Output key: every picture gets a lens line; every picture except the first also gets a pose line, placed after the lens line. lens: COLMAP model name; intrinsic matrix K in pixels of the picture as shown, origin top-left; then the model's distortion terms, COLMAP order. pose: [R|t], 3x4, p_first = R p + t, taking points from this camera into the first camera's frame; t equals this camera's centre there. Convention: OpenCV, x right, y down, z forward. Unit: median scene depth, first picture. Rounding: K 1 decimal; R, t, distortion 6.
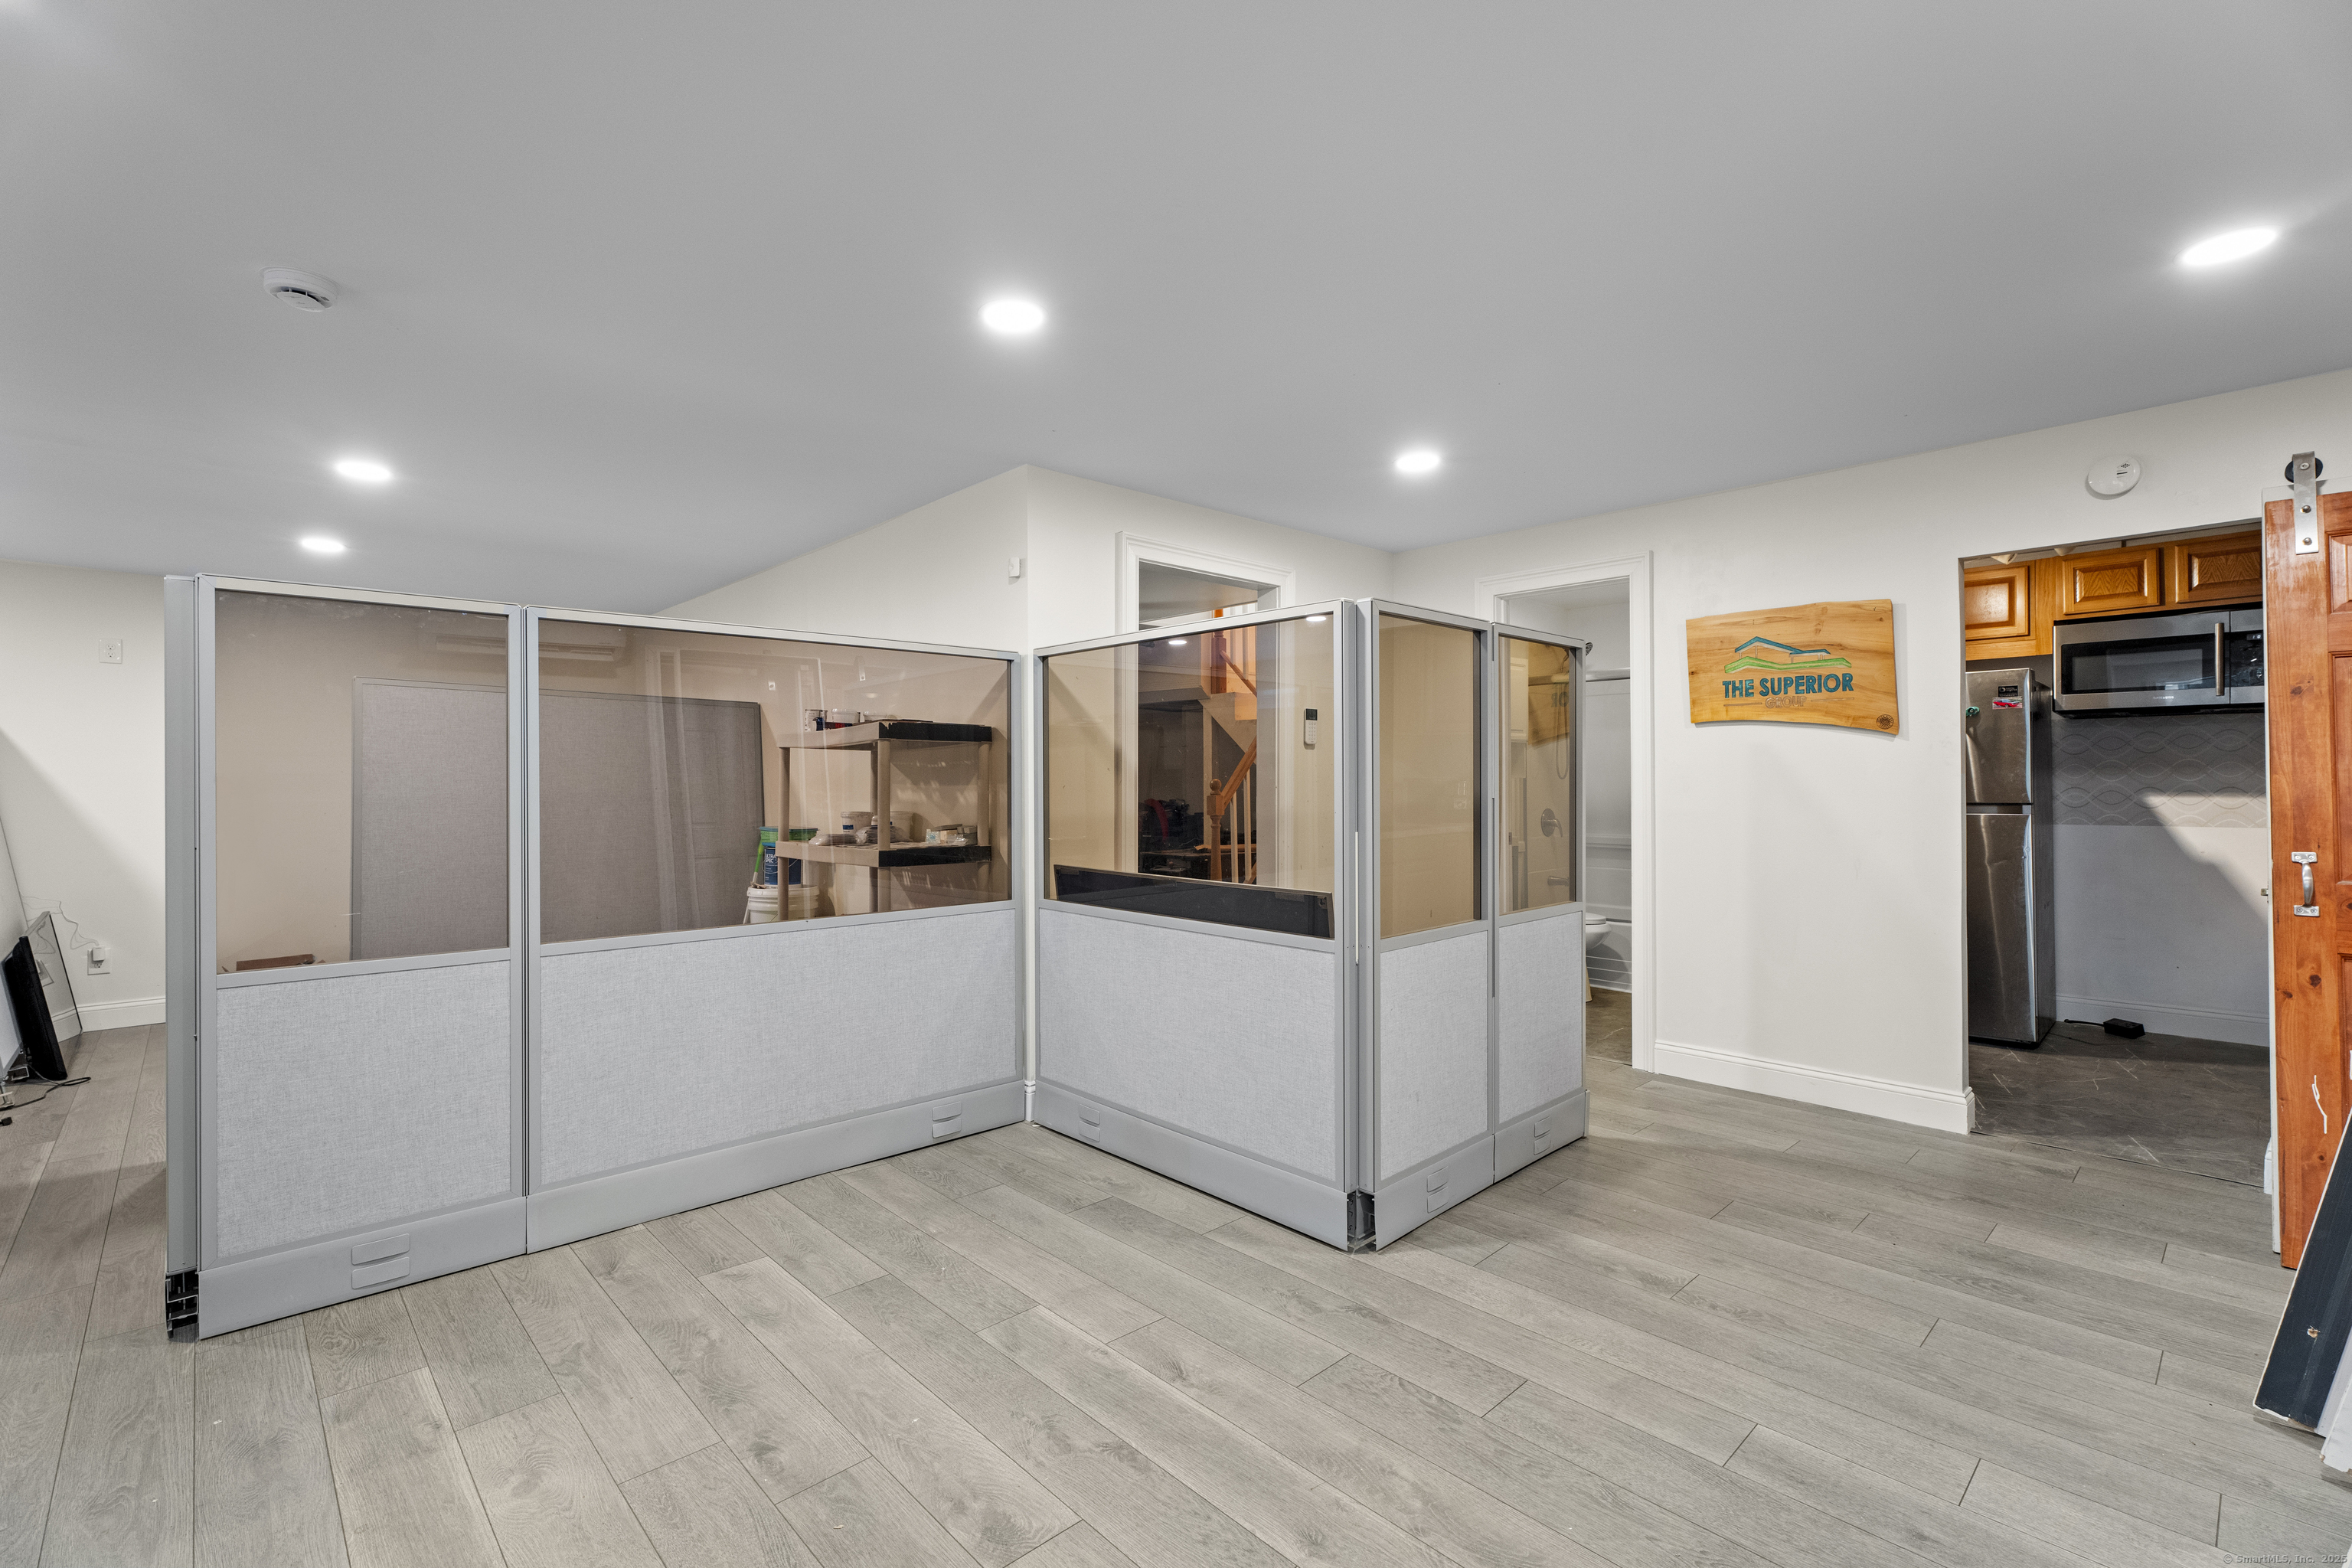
lens RADIAL K [[1036.4, 0, 1176.0], [0, 1036.4, 784.0], [0, 0, 1]] dist [0.000363, 0.000353]
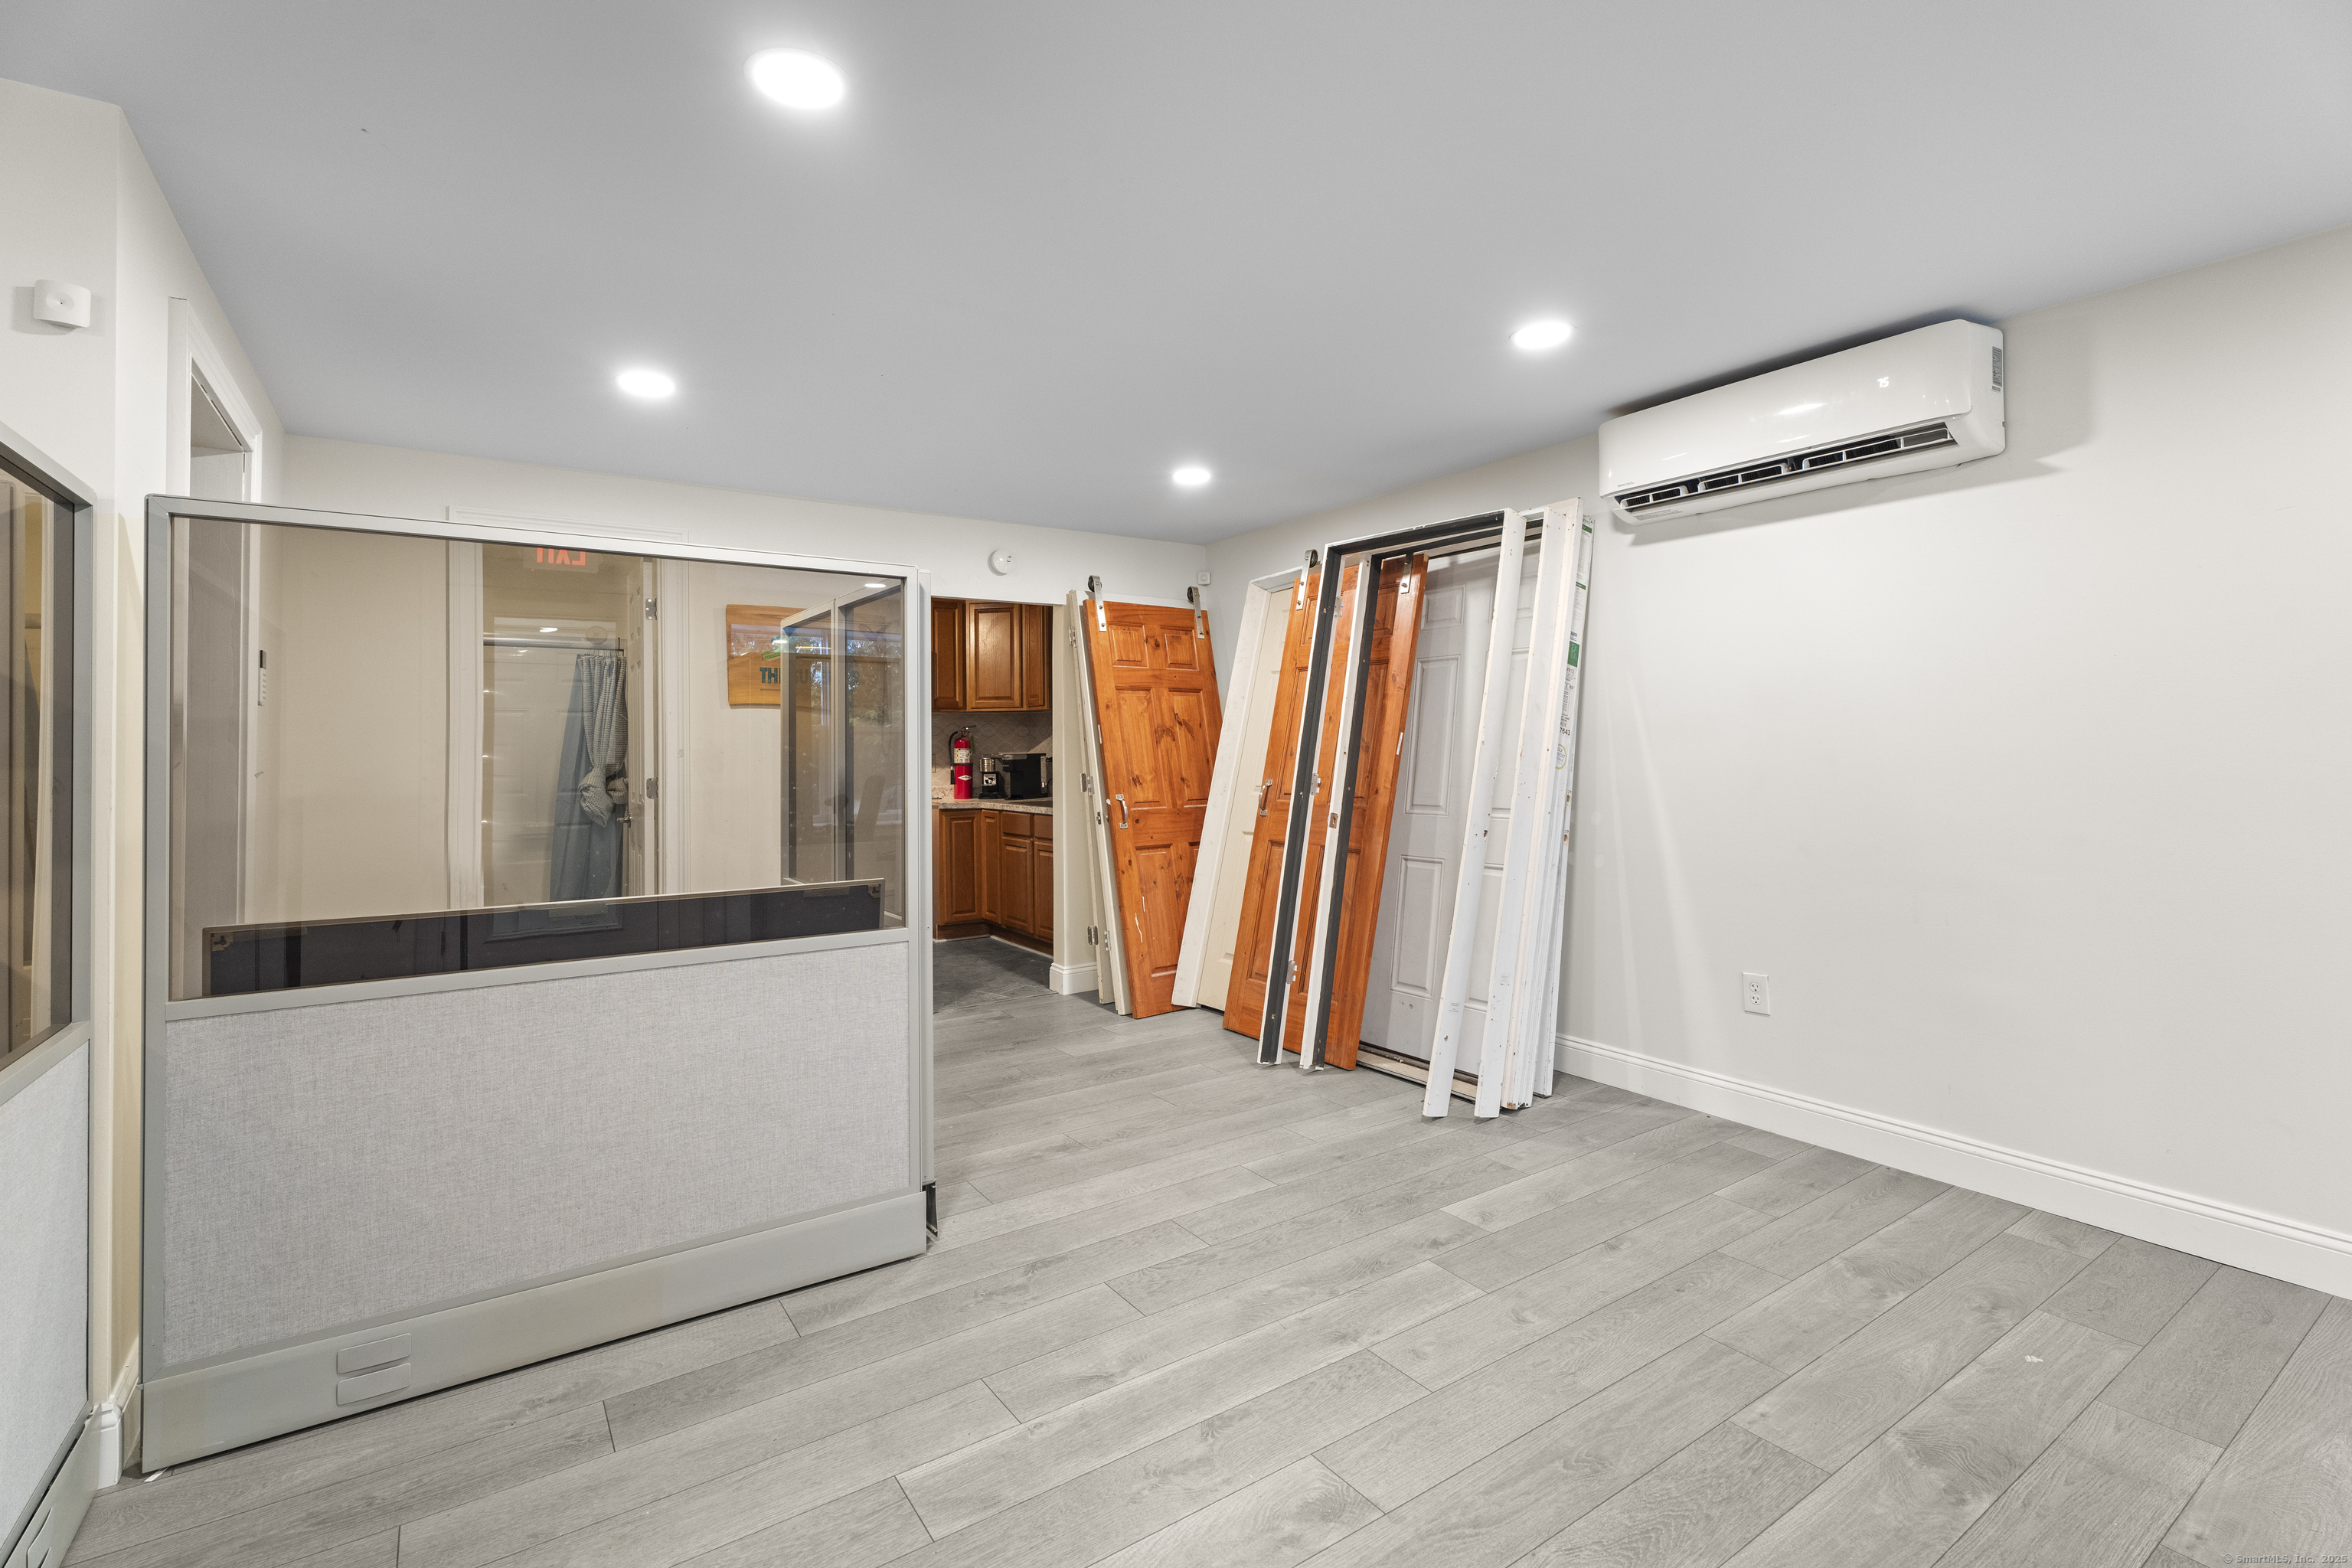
lens RADIAL K [[1056.4, 0, 1172.3], [0, 1056.4, 733.8], [0, 0, 1]] dist [0.000990, 0.000147]
pose [[0.155694, 0.020099, 0.987601, -0.729132], [0.013899, 0.999649, -0.022536, 0.002174], [-0.987708, 0.017236, 0.155360, 0.592576]]
